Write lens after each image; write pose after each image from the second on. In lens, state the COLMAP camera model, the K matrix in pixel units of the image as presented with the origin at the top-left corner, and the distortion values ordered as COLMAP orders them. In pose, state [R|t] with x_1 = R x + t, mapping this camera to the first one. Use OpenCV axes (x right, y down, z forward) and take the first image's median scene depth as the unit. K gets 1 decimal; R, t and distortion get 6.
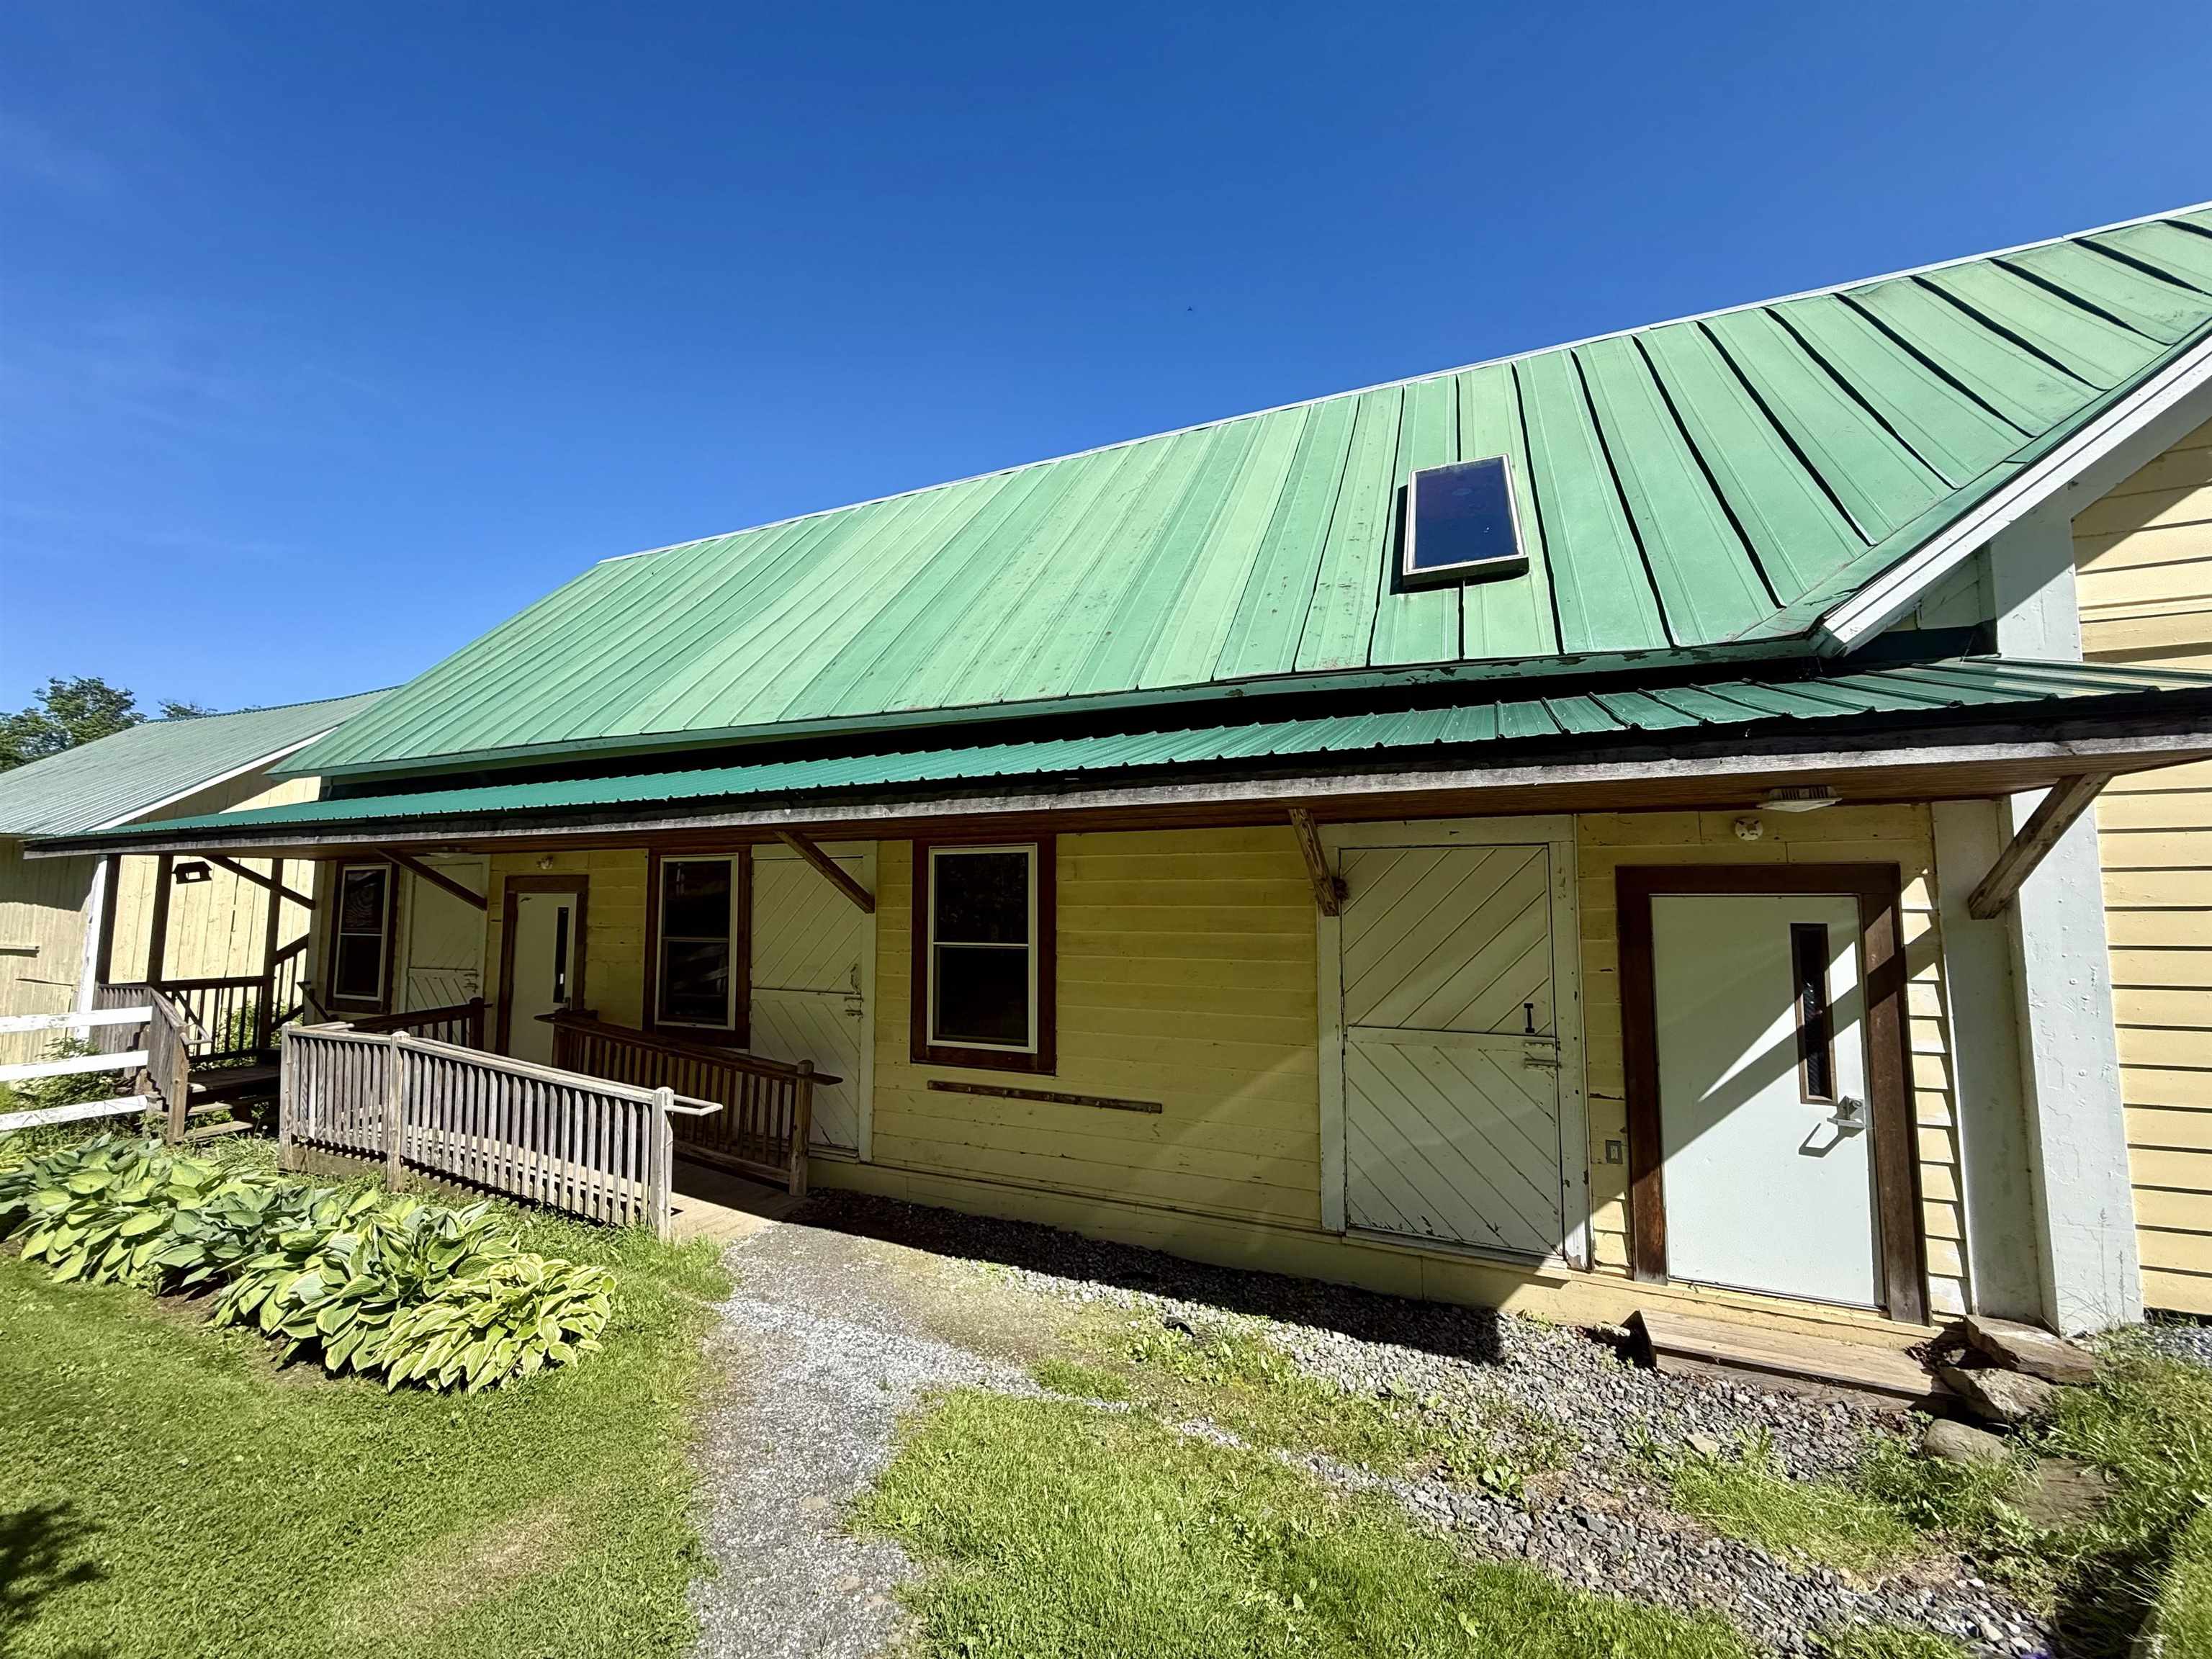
lens RADIAL K [[886.8, 0, 1106.2], [0, 886.8, 836.8], [0, 0, 1]] dist [-0.000042, 0.000131]
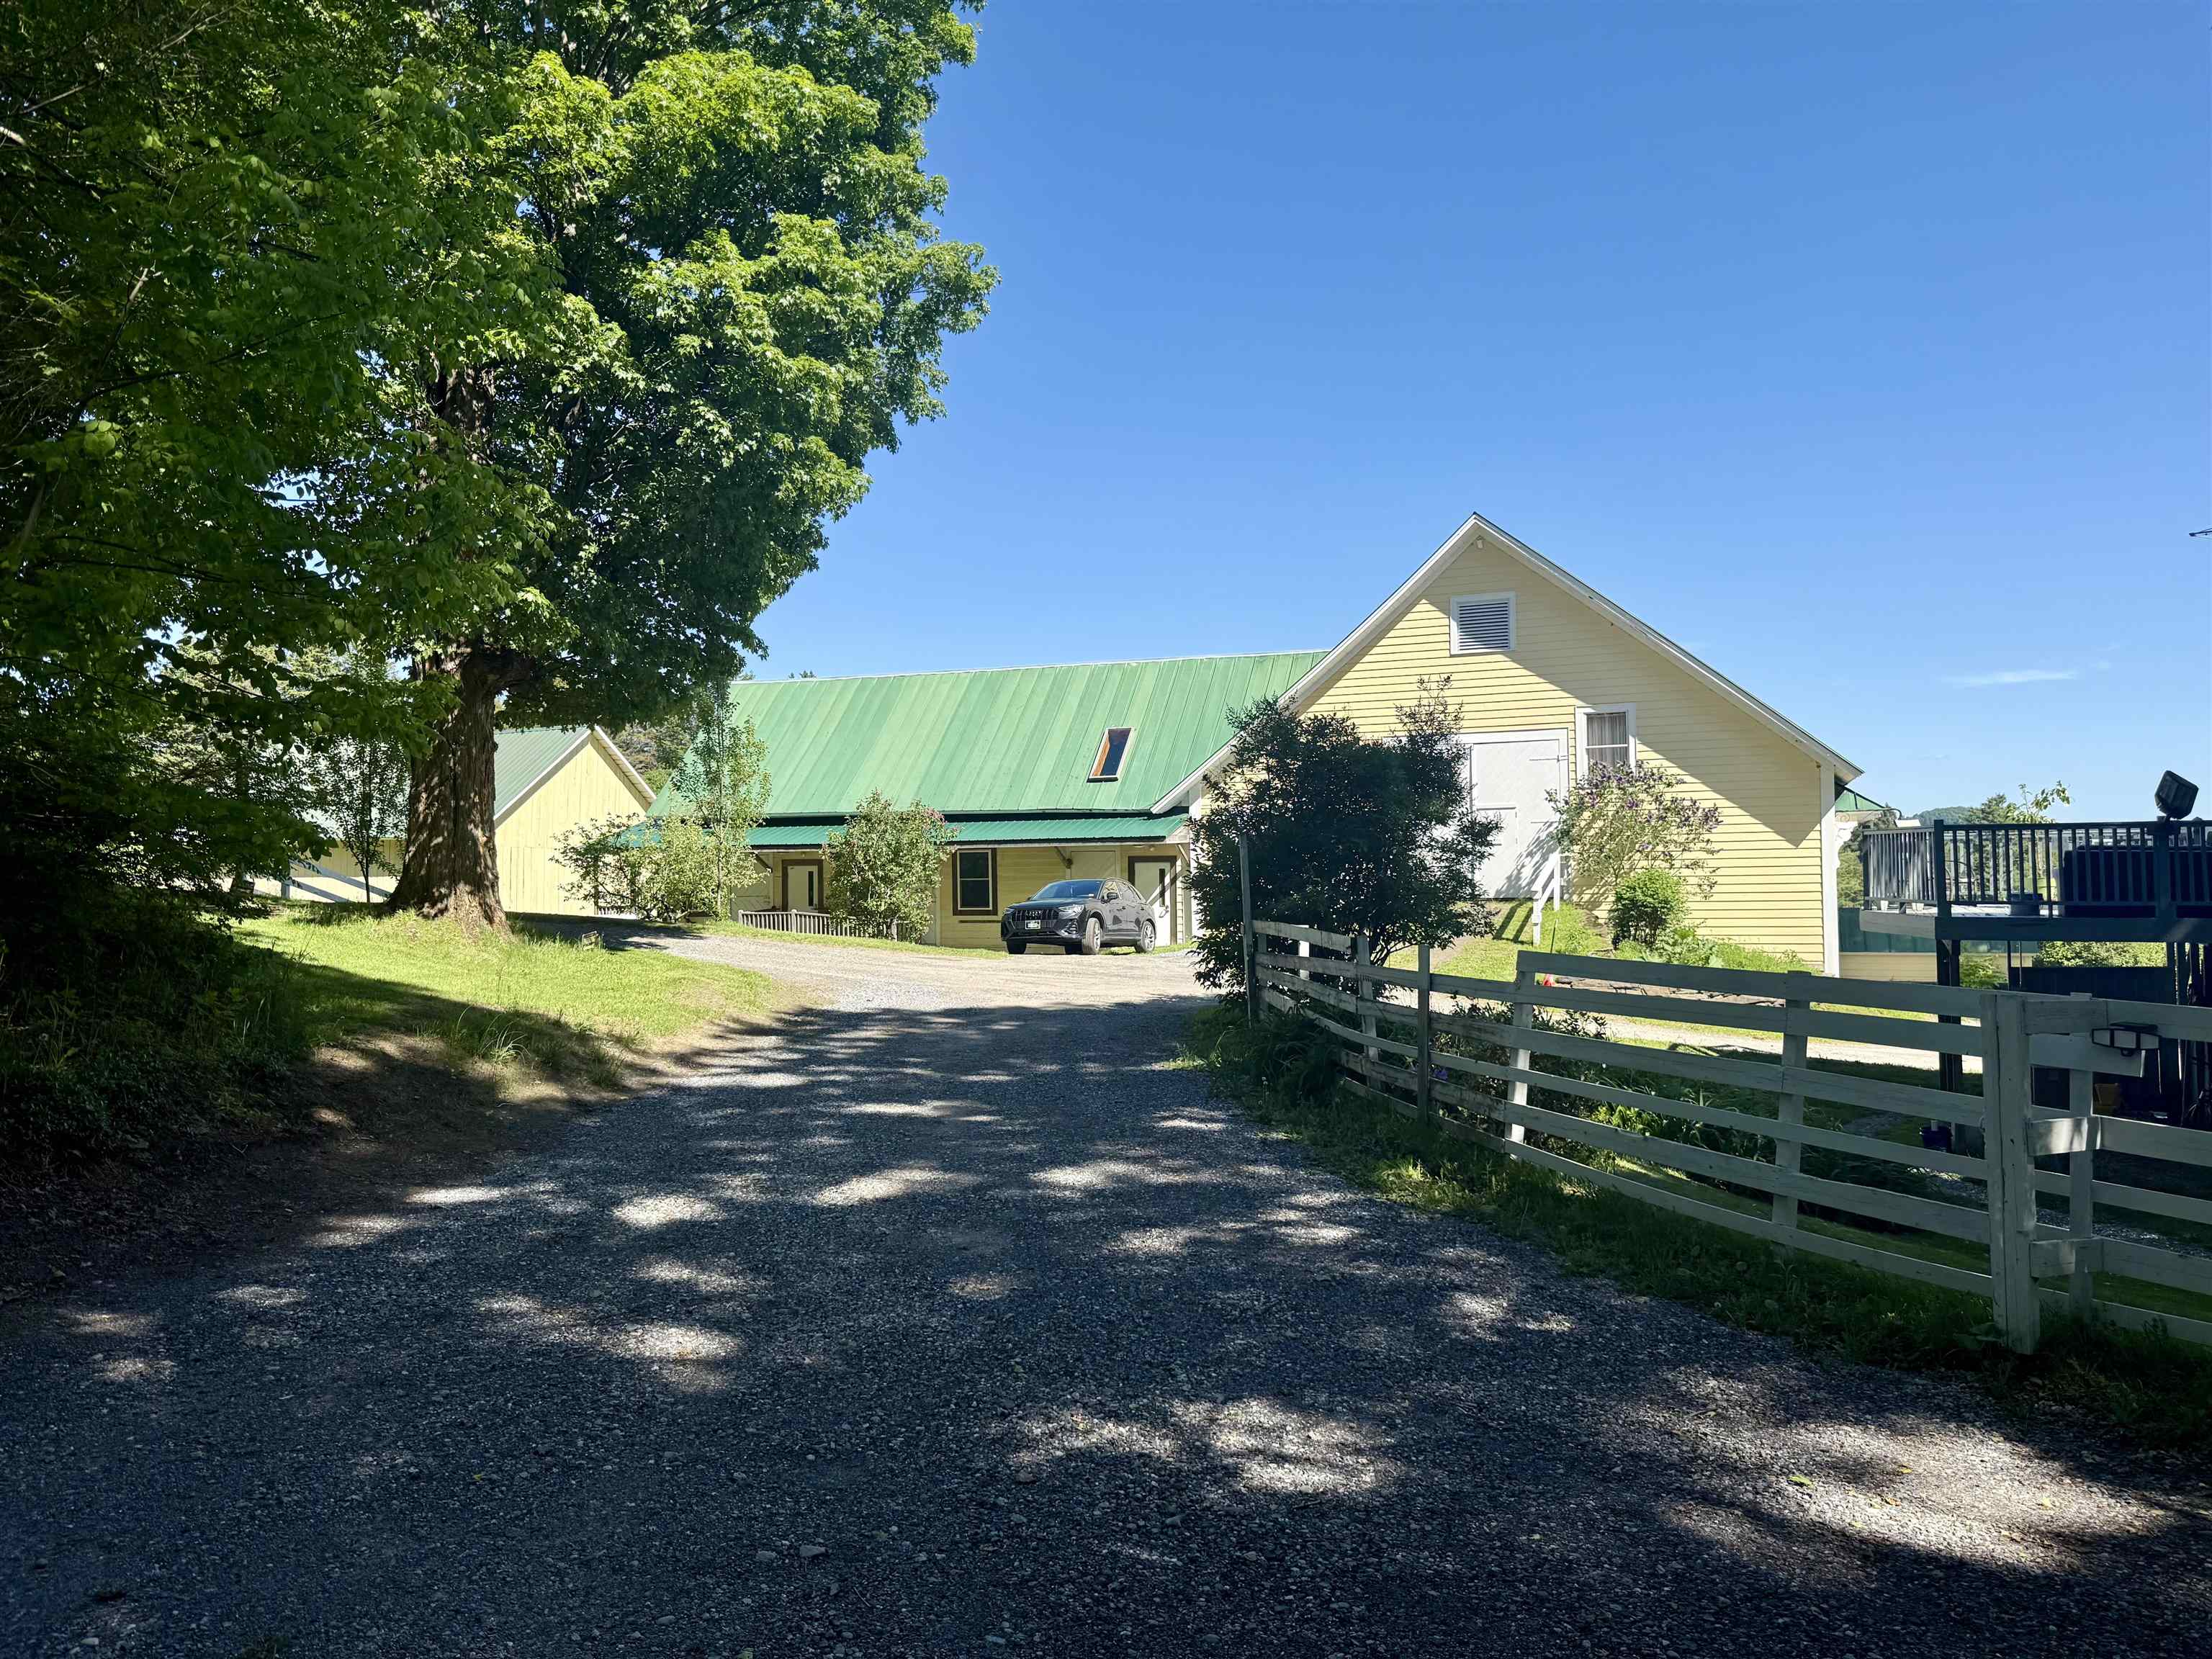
lens RADIAL K [[1570.0, 0, 1106.0], [0, 1570.0, 829.5], [0, 0, 1]] dist [0.030900, -0.002872]
pose [[0.999423, -0.022111, 0.025766, 0.205967], [0.020314, 0.997476, 0.068037, -0.454551], [-0.027205, -0.067474, 0.997350, -4.859732]]
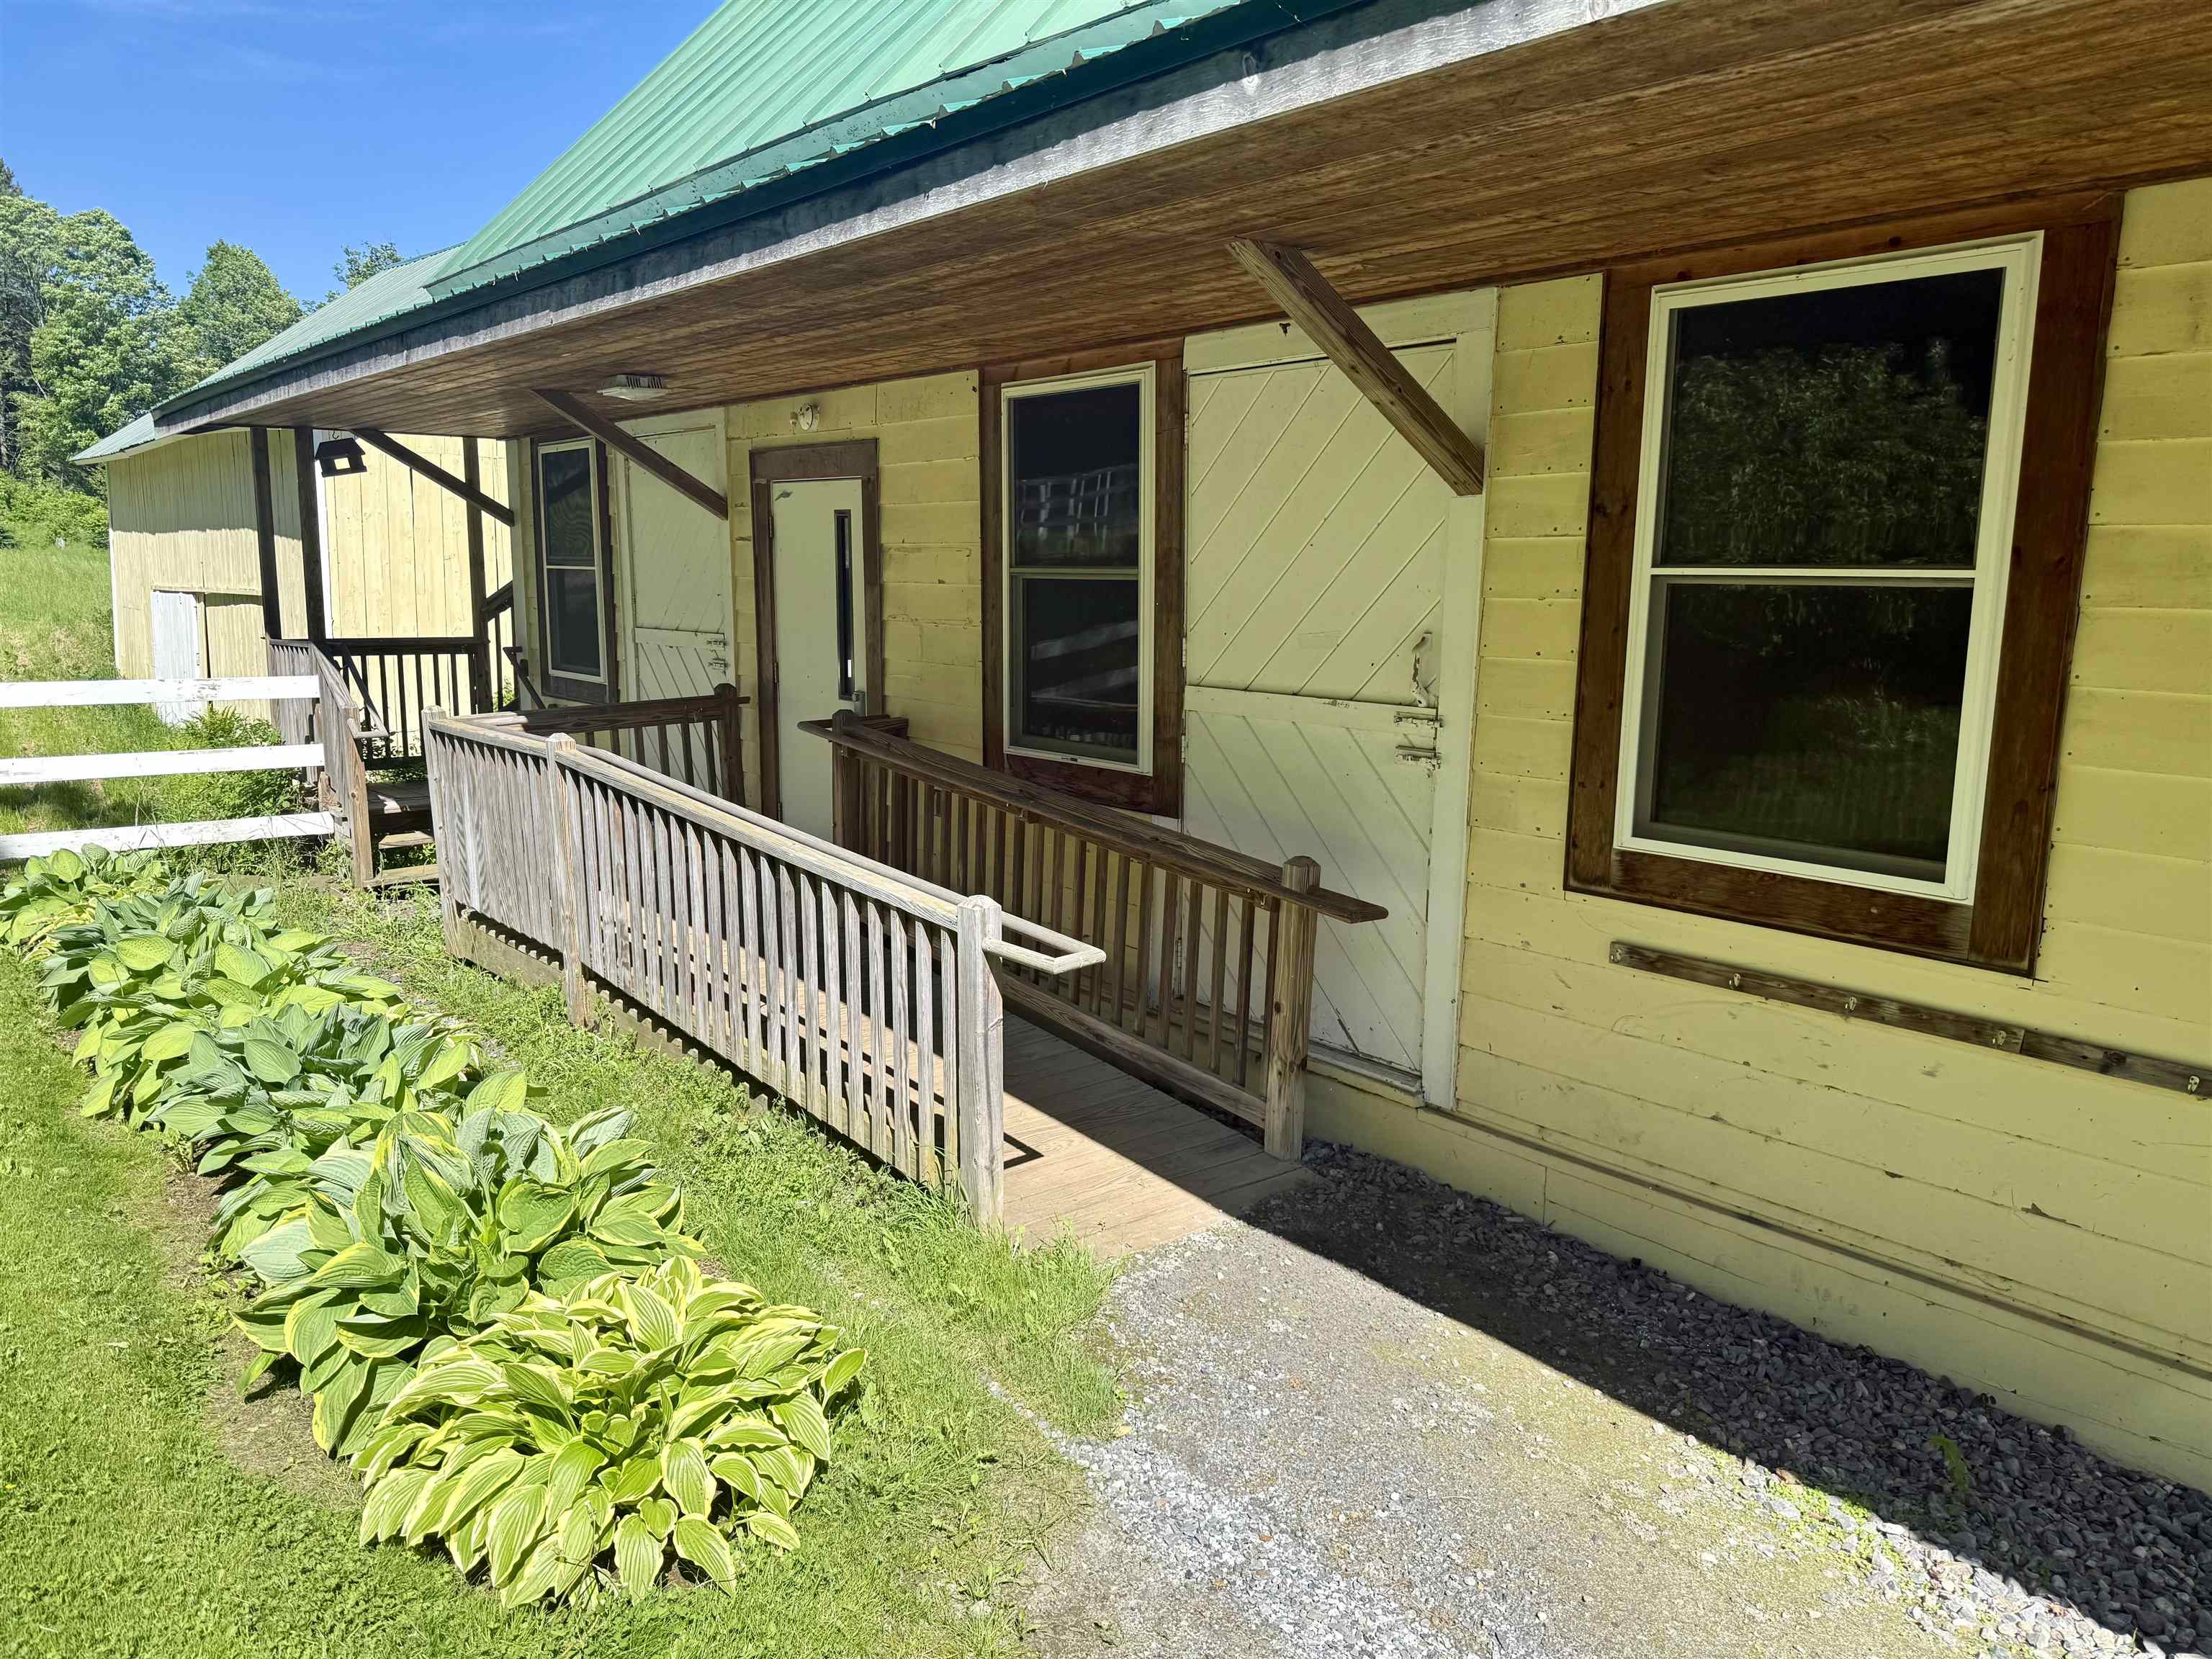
lens RADIAL K [[1570.0, 0, 1106.0], [0, 1570.0, 829.5], [0, 0, 1]] dist [0.030900, -0.002872]
pose [[0.899621, 0.082783, -0.428754, -0.111121], [0.019852, 0.973097, 0.229537, 0.071122], [0.436221, -0.215008, 0.873775, 0.331885]]
